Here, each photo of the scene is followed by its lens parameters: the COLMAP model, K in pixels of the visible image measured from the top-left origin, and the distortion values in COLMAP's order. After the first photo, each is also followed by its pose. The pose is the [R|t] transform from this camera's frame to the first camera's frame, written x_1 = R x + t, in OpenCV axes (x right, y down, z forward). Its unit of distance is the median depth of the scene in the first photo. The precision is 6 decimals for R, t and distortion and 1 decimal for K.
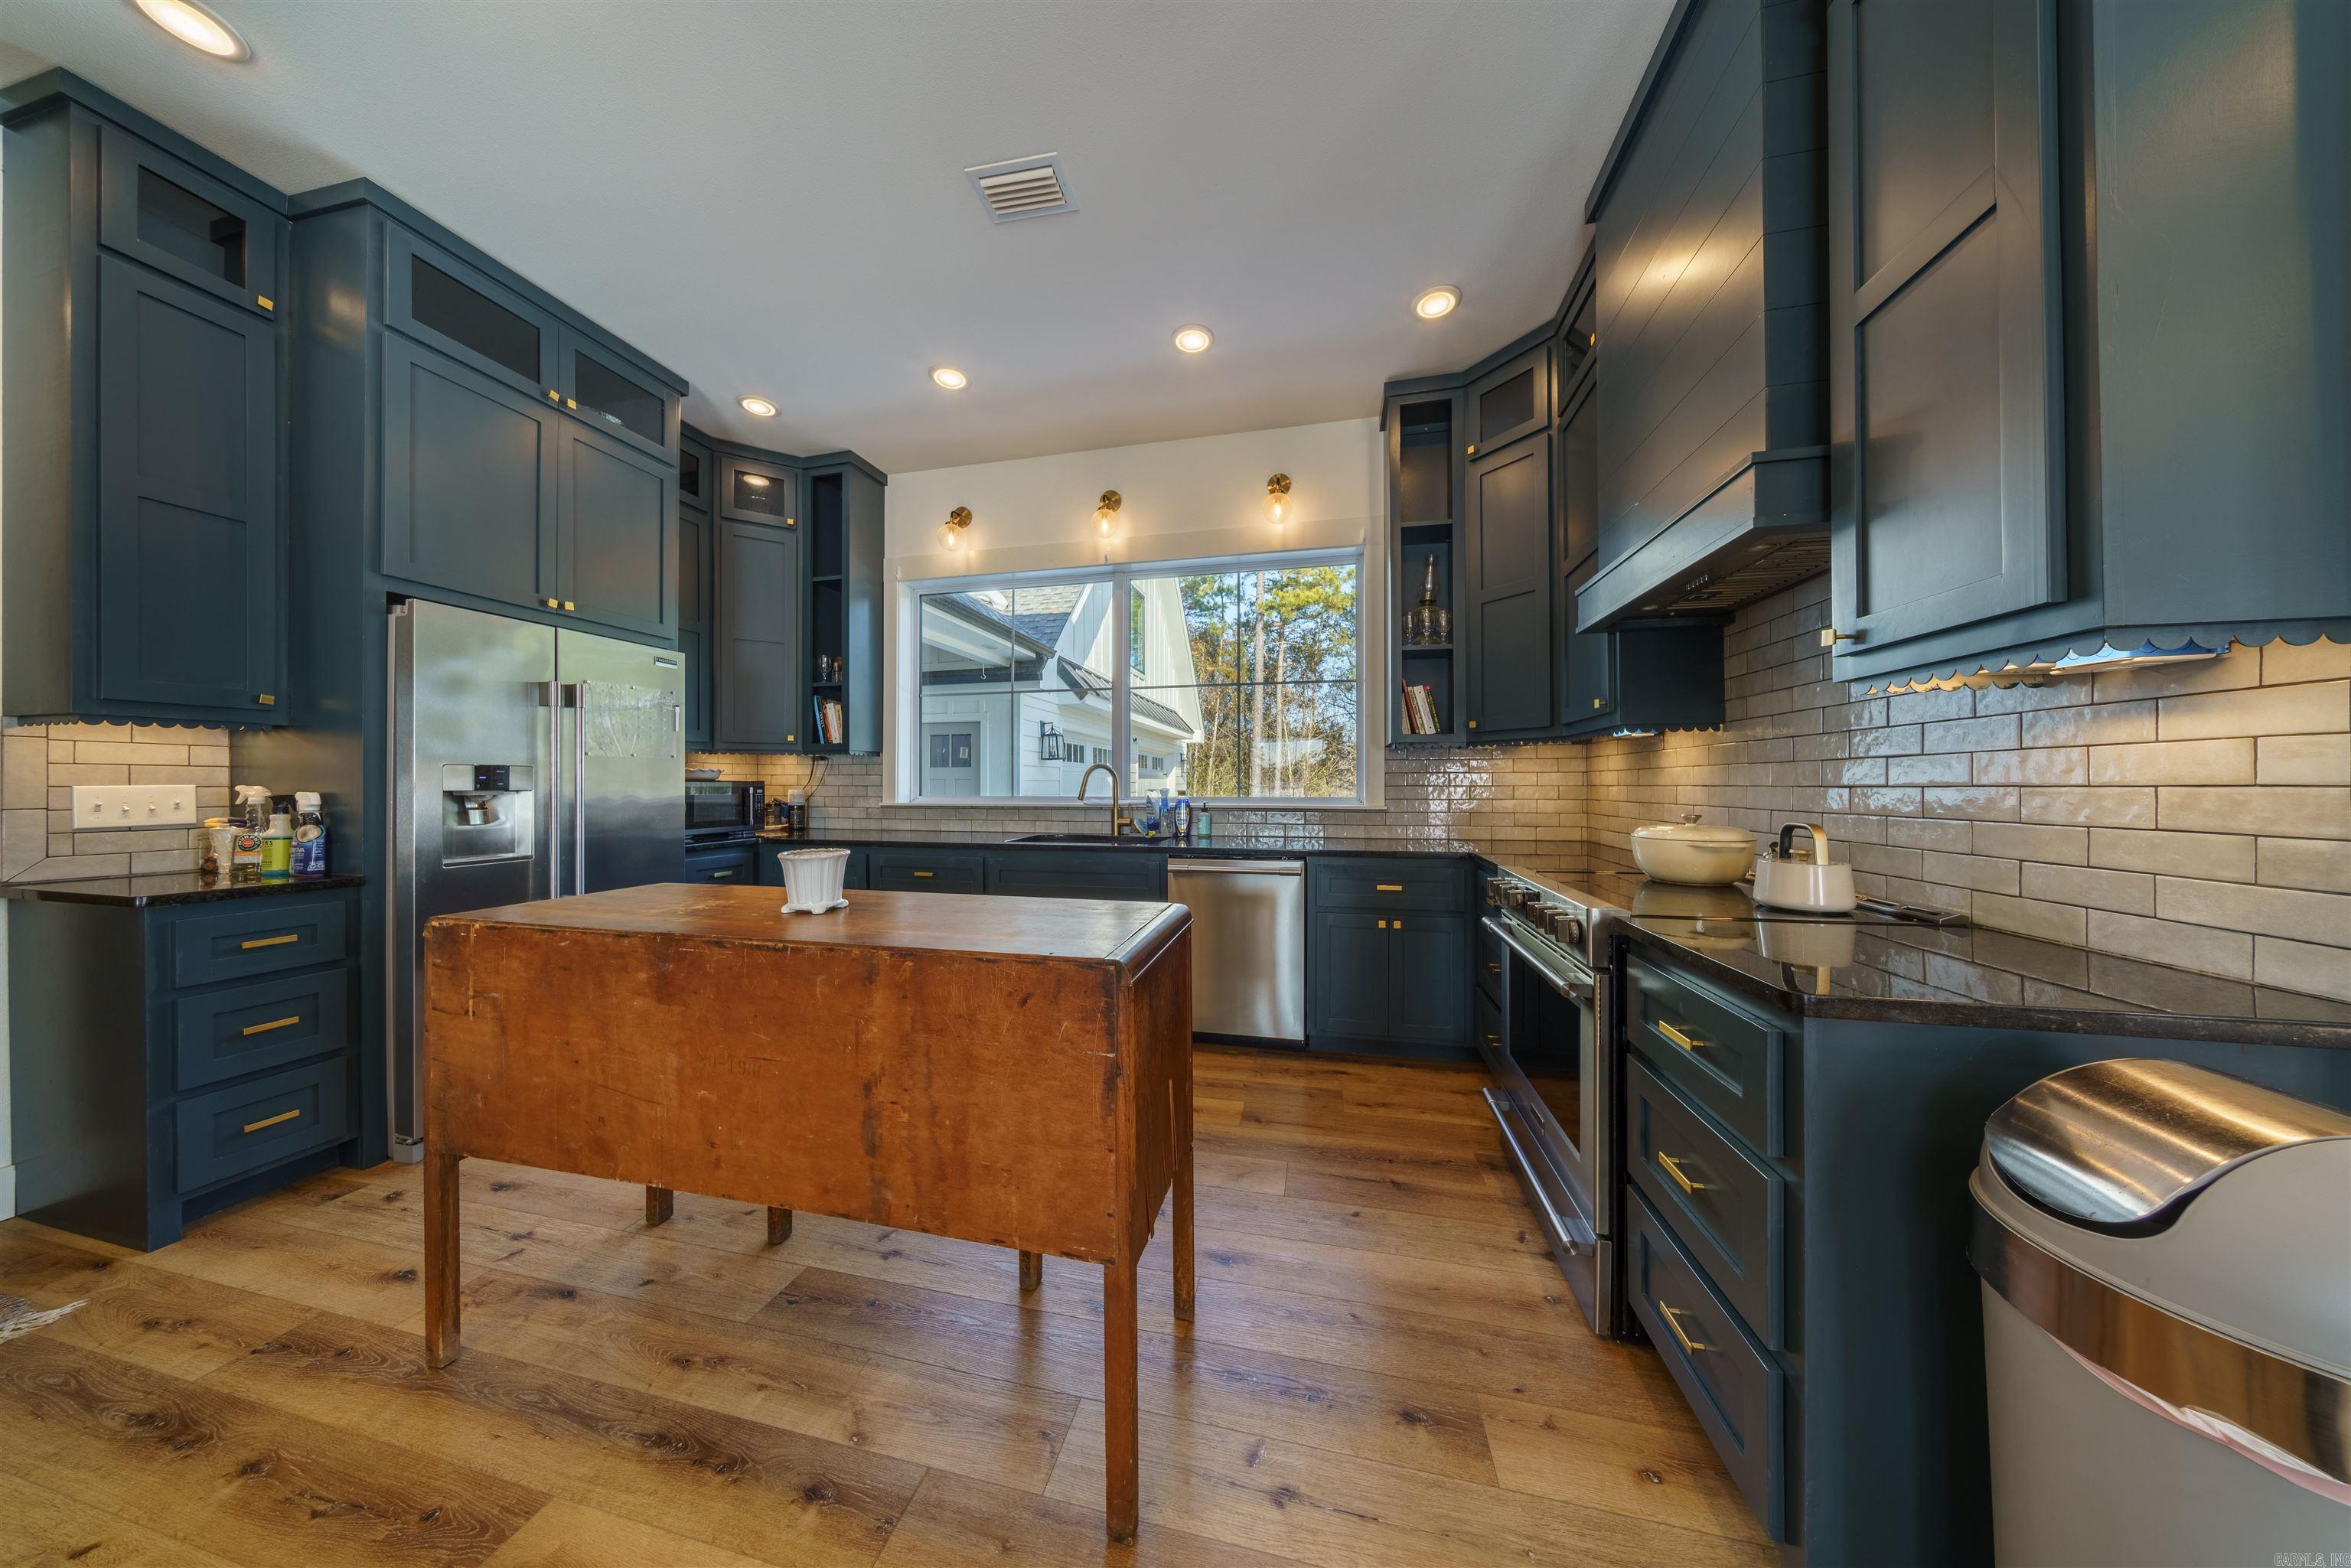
lens RADIAL K [[674.2, 0, 1171.7], [0, 674.2, 782.3], [0, 0, 1]] dist [-0.007033, 0.001304]
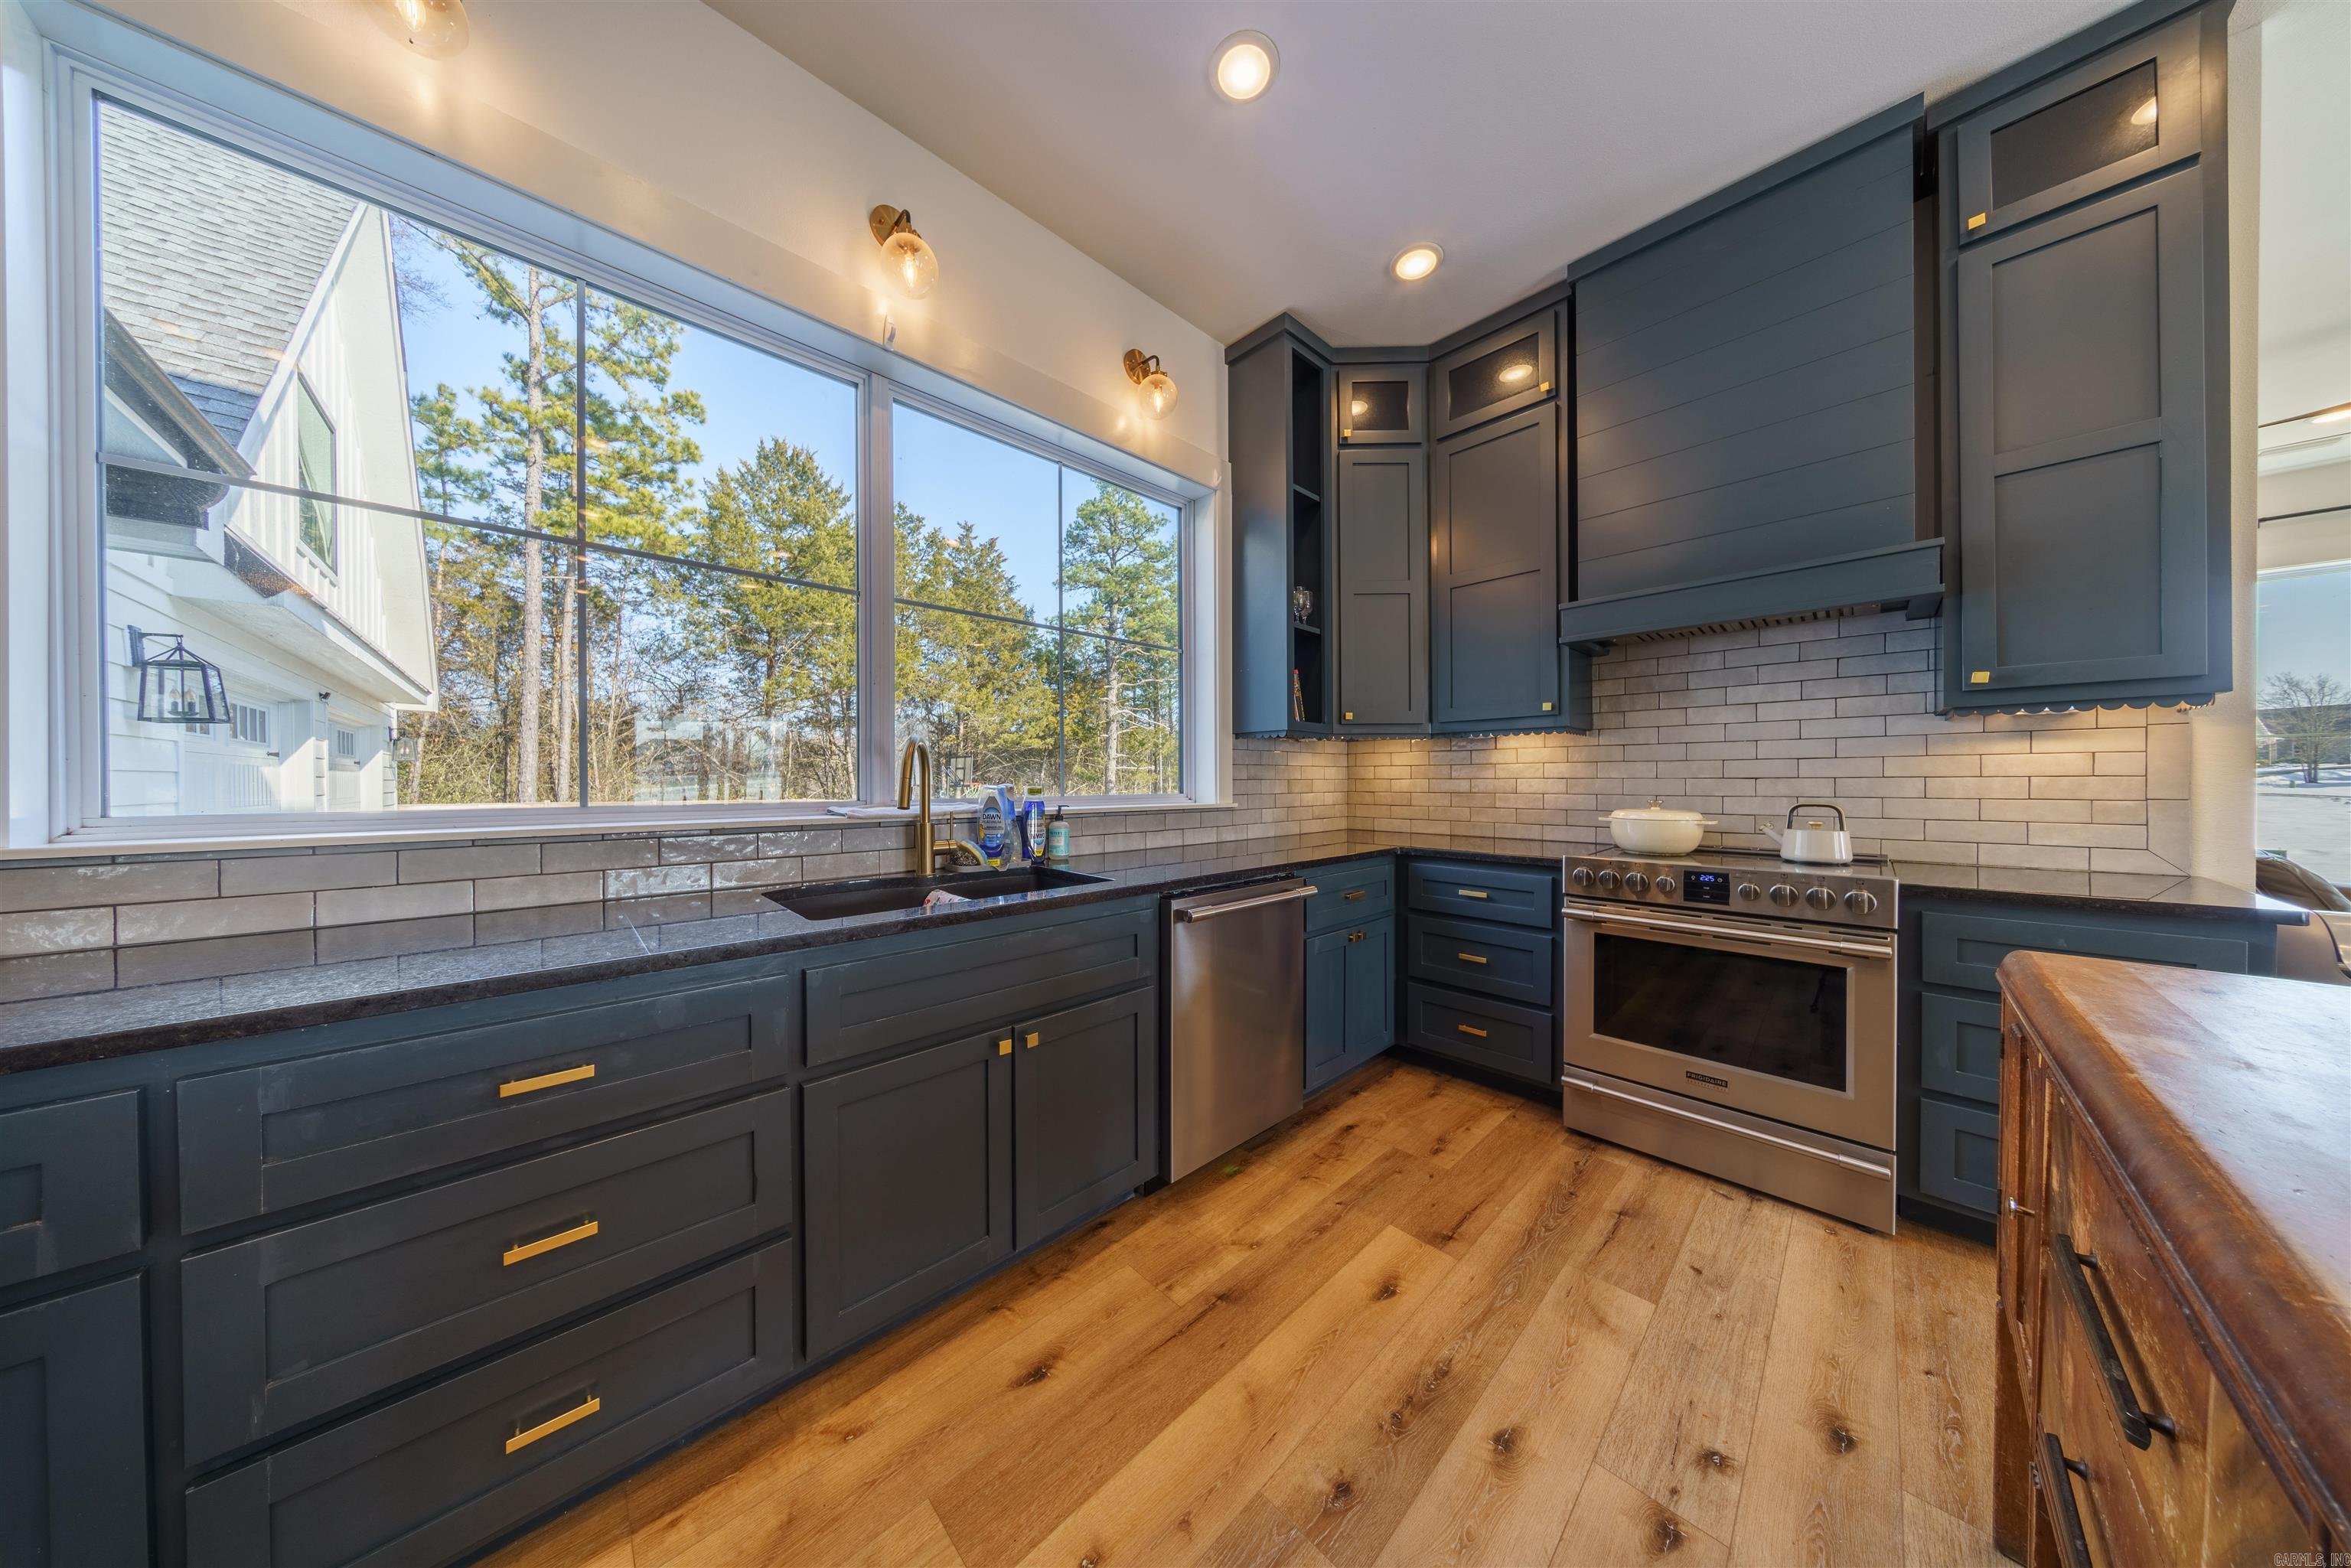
lens RADIAL K [[674.2, 0, 1169.2], [0, 674.2, 781.8], [0, 0, 1]] dist [-0.007033, 0.001304]
pose [[0.552621, -0.003017, 0.833427, -0.545467], [-0.000540, 0.999992, 0.003978, 0.005521], [-0.833432, -0.002649, 0.552615, 0.721922]]
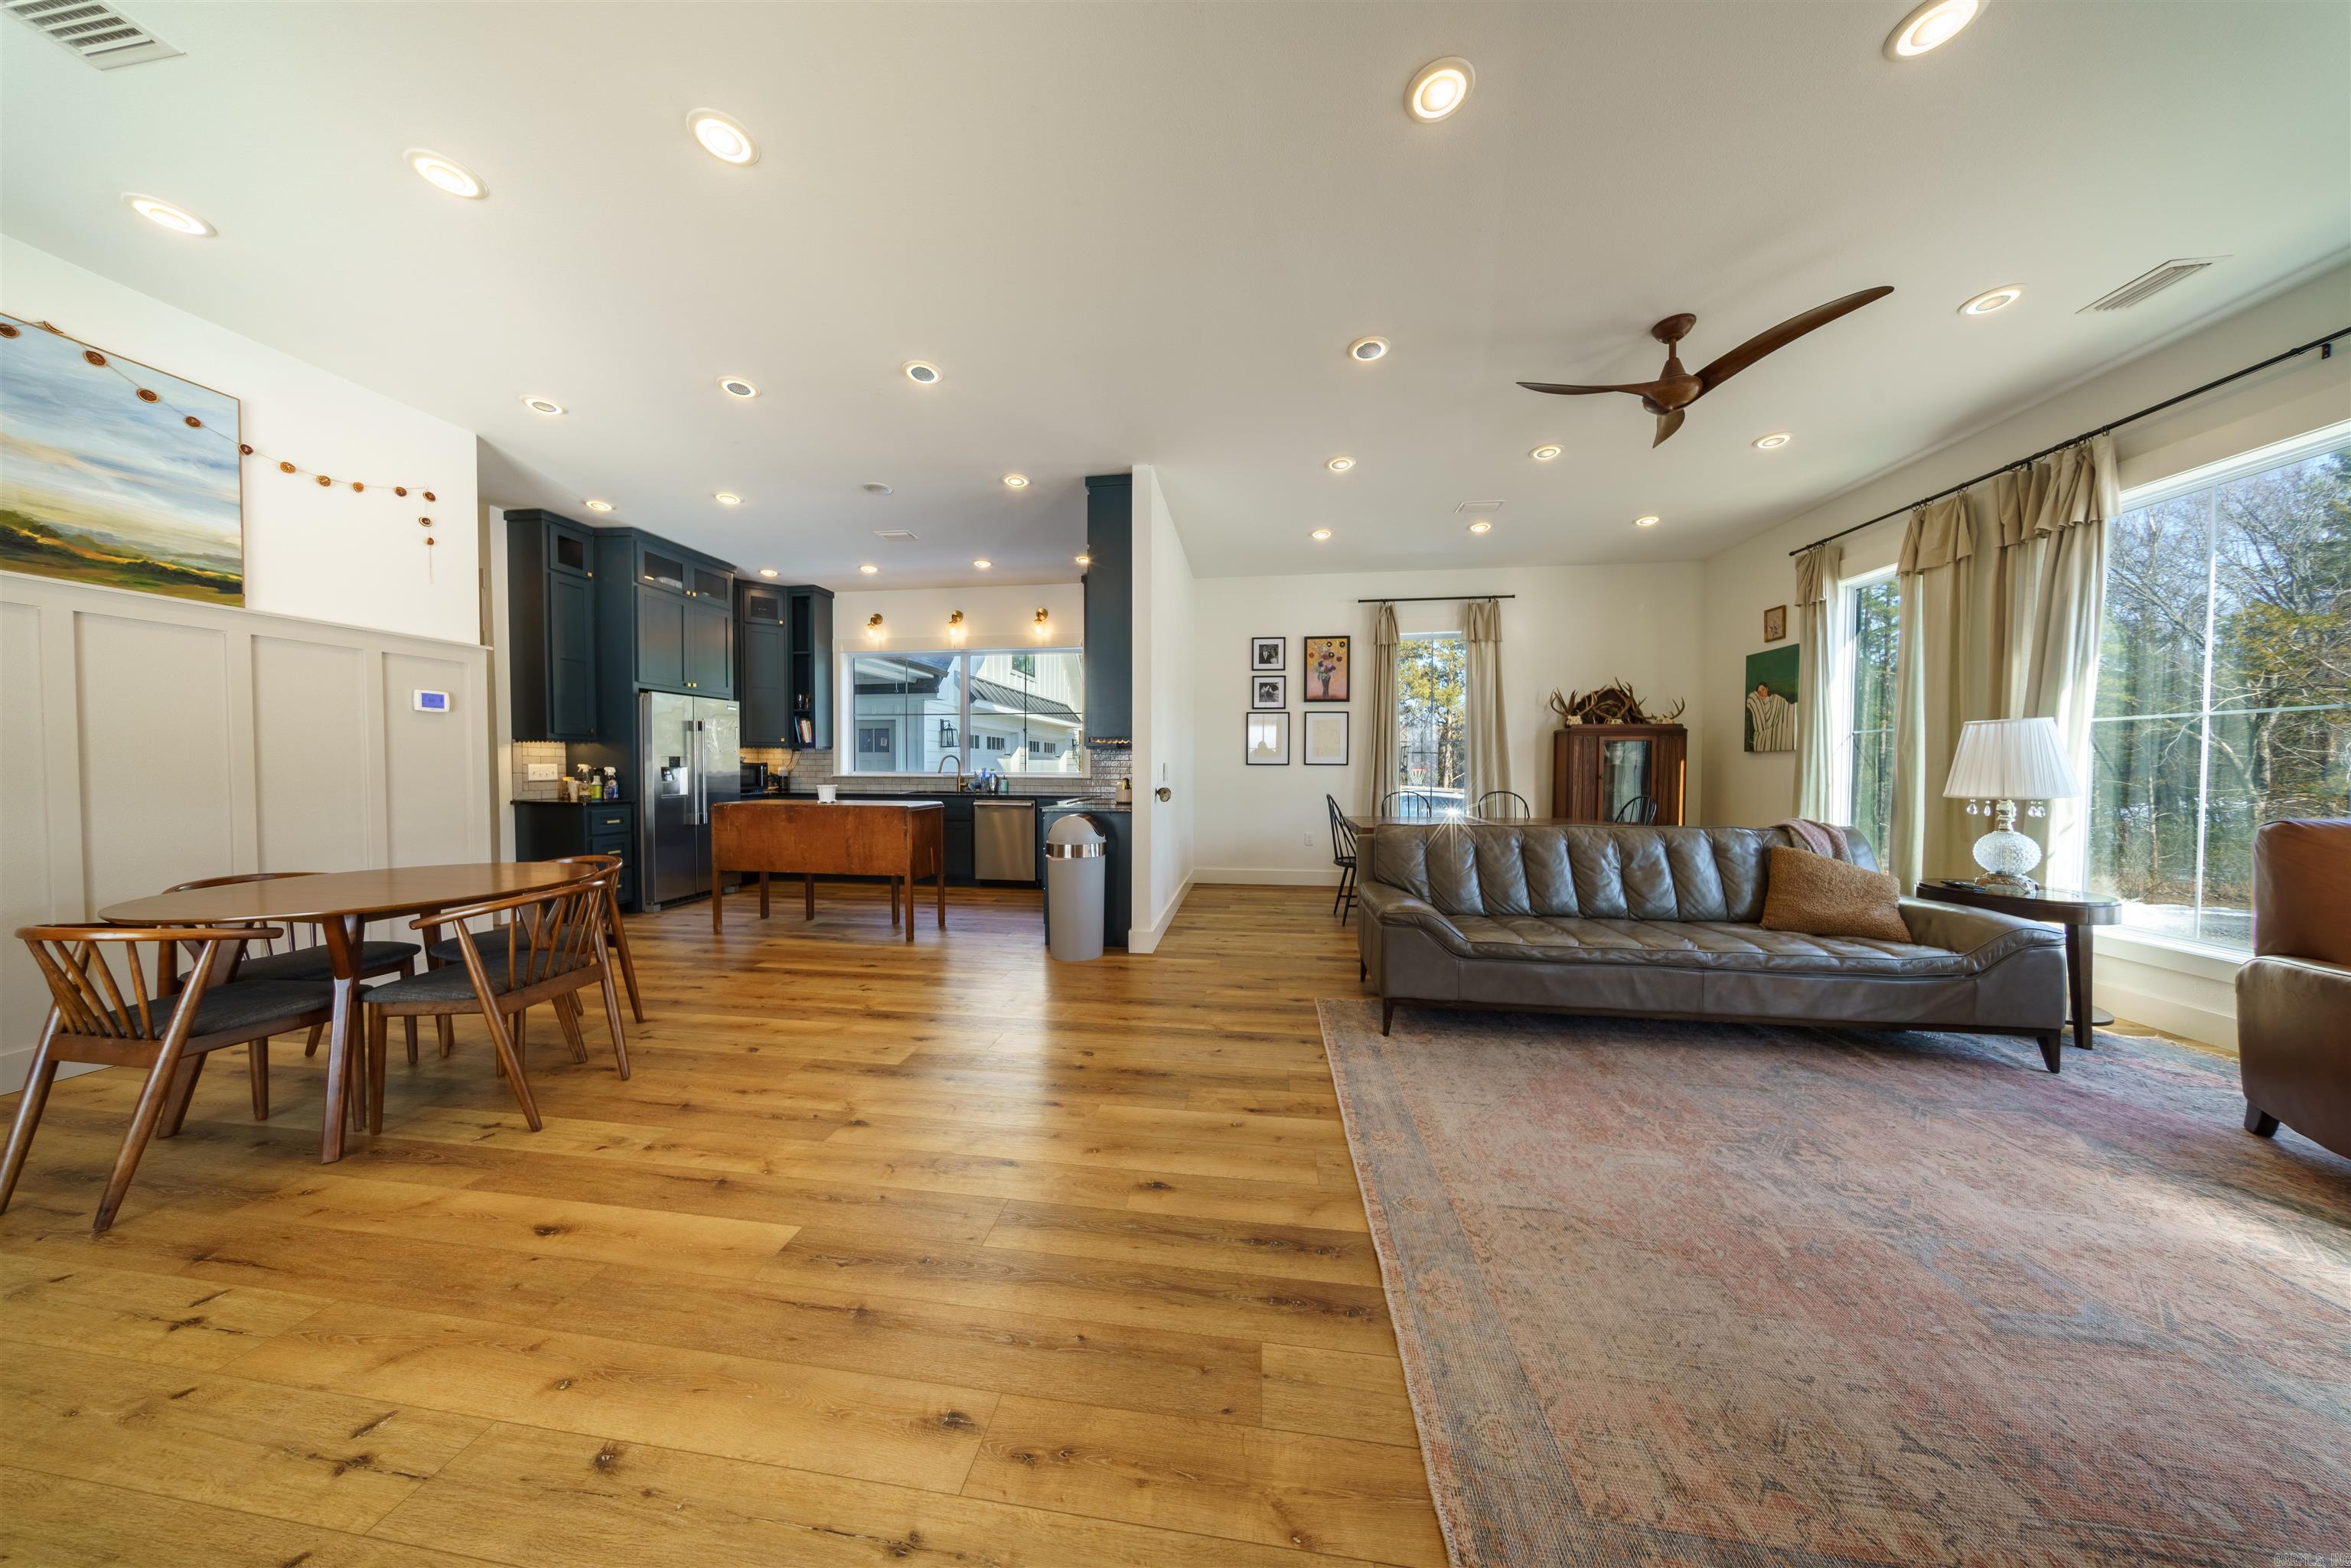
lens RADIAL K [[674.2, 0, 1169.6], [0, 674.2, 784.0], [0, 0, 1]] dist [-0.007033, 0.001304]
pose [[0.995877, 0.002847, 0.090671, 0.455545], [-0.005705, 0.999494, 0.031278, -0.010058], [-0.090536, -0.031666, 0.995390, -1.308681]]
